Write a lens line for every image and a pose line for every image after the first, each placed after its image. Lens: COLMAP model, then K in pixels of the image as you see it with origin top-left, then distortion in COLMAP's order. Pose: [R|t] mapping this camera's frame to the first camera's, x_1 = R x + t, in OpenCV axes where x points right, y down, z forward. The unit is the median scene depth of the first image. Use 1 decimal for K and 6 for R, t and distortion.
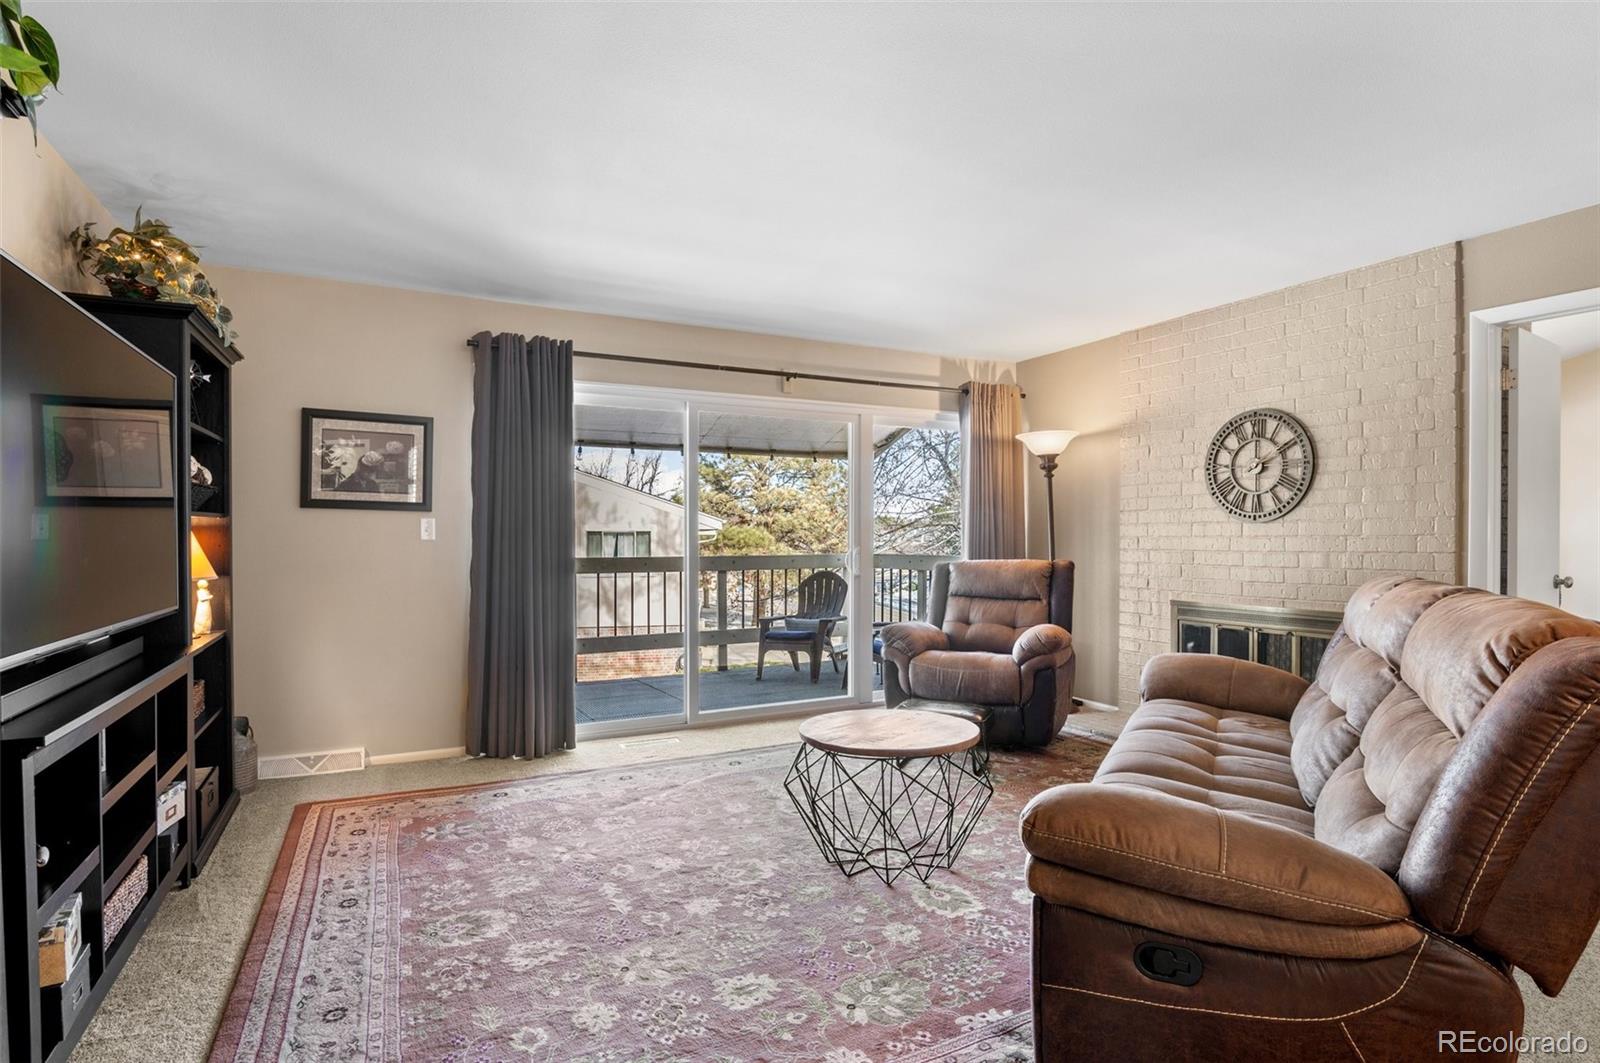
lens RADIAL K [[791.3, 0, 804.6], [0, 791.3, 527.5], [0, 0, 1]] dist [-0.024094, 0.002696]
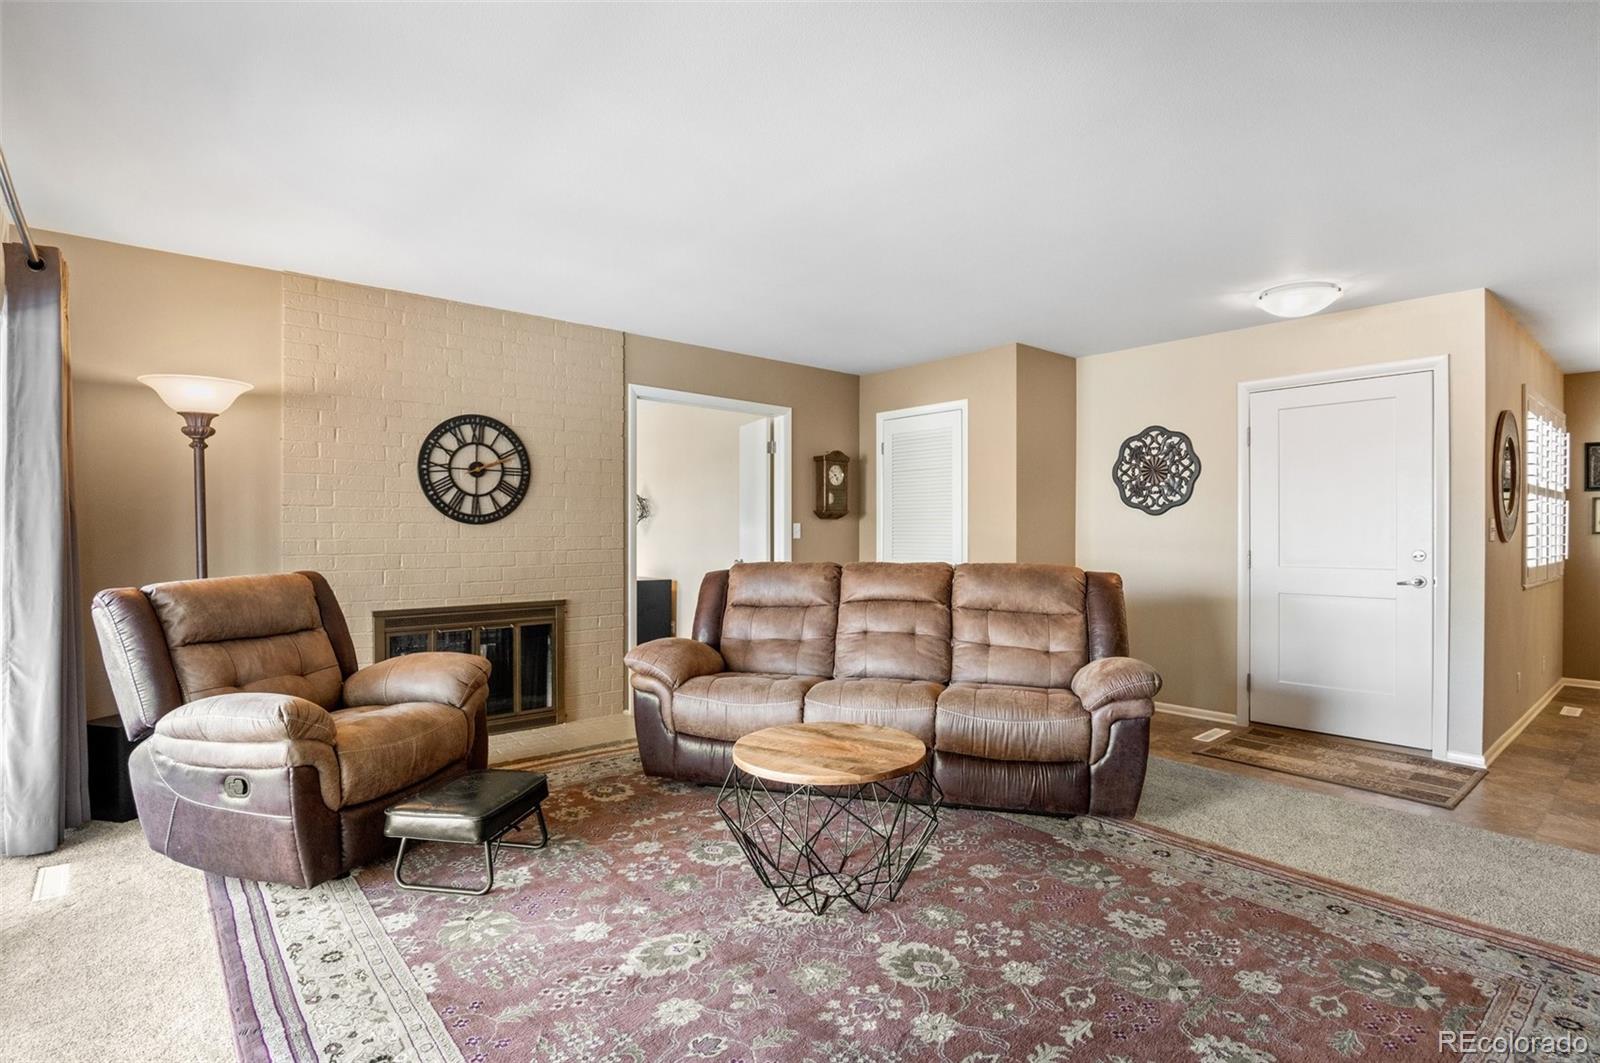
lens RADIAL K [[791.3, 0, 778.0], [0, 791.3, 528.4], [0, 0, 1]] dist [-0.024094, 0.002696]
pose [[-0.208342, 0.005045, 0.978043, -0.649262], [-0.013254, 0.999880, -0.007981, 0.002192], [-0.977966, -0.014625, -0.208250, 1.026532]]
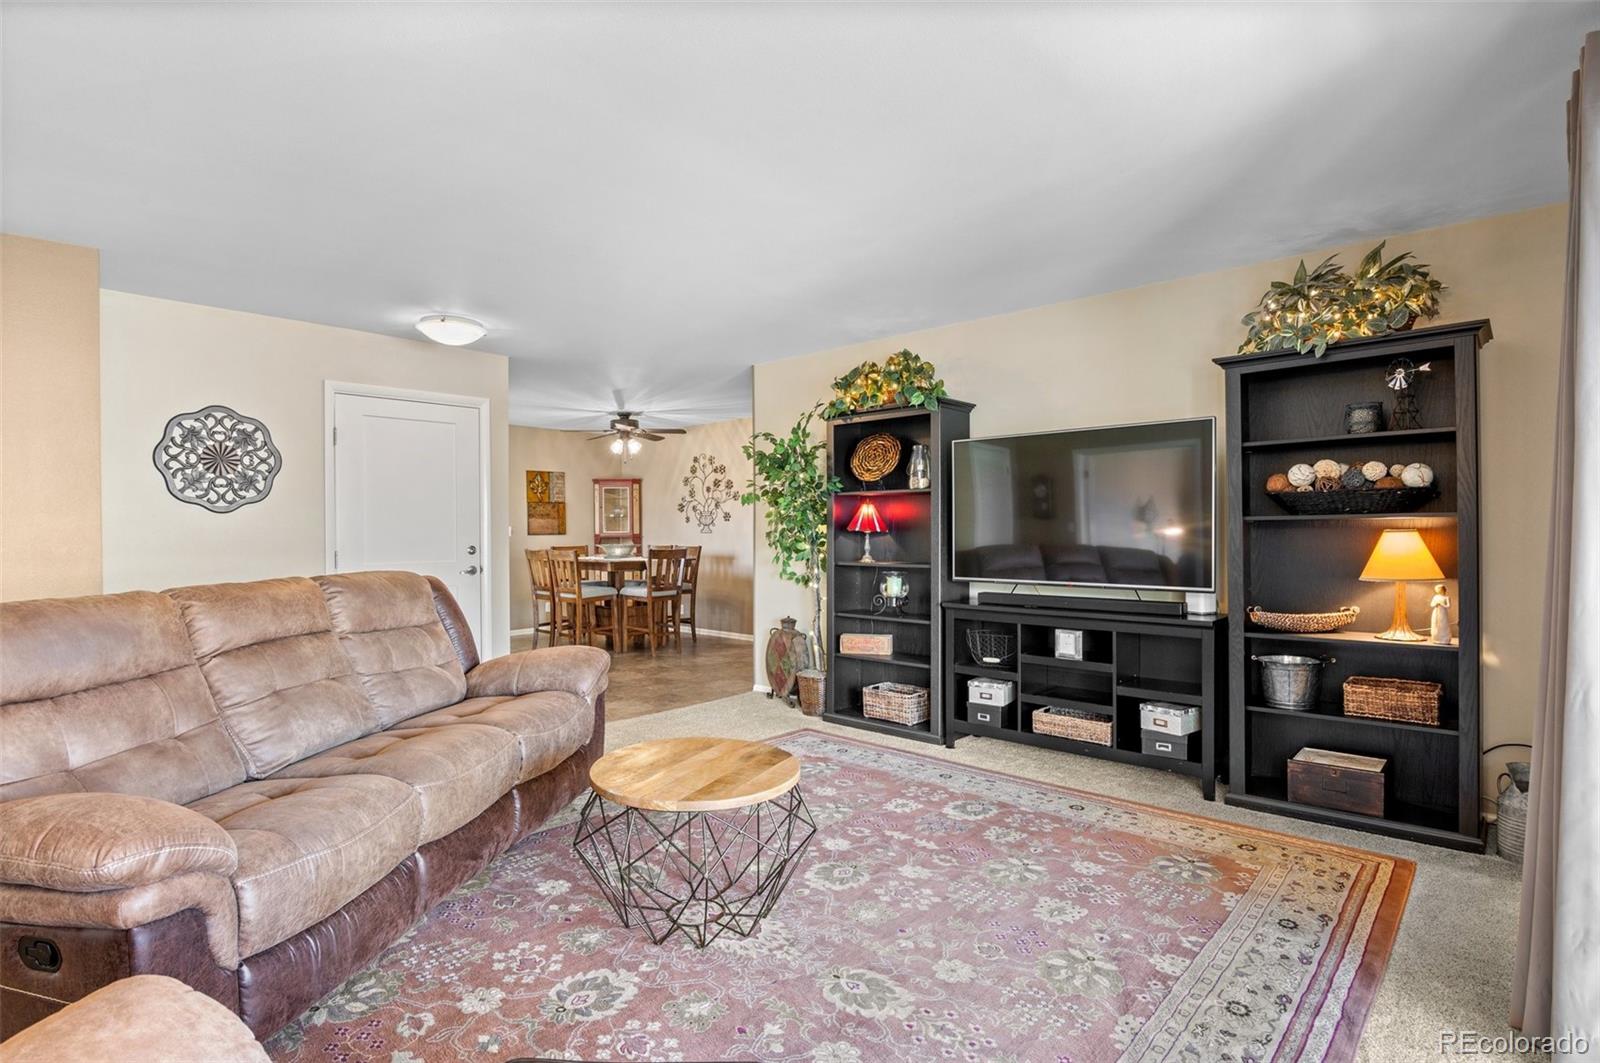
lens RADIAL K [[791.3, 0, 801.5], [0, 791.3, 546.3], [0, 0, 1]] dist [-0.024094, 0.002696]
pose [[-0.941377, 0.012068, -0.337142, 0.232330], [0.009070, 0.999904, 0.010466, 0.004416], [0.337236, 0.006795, -0.941396, 1.508413]]
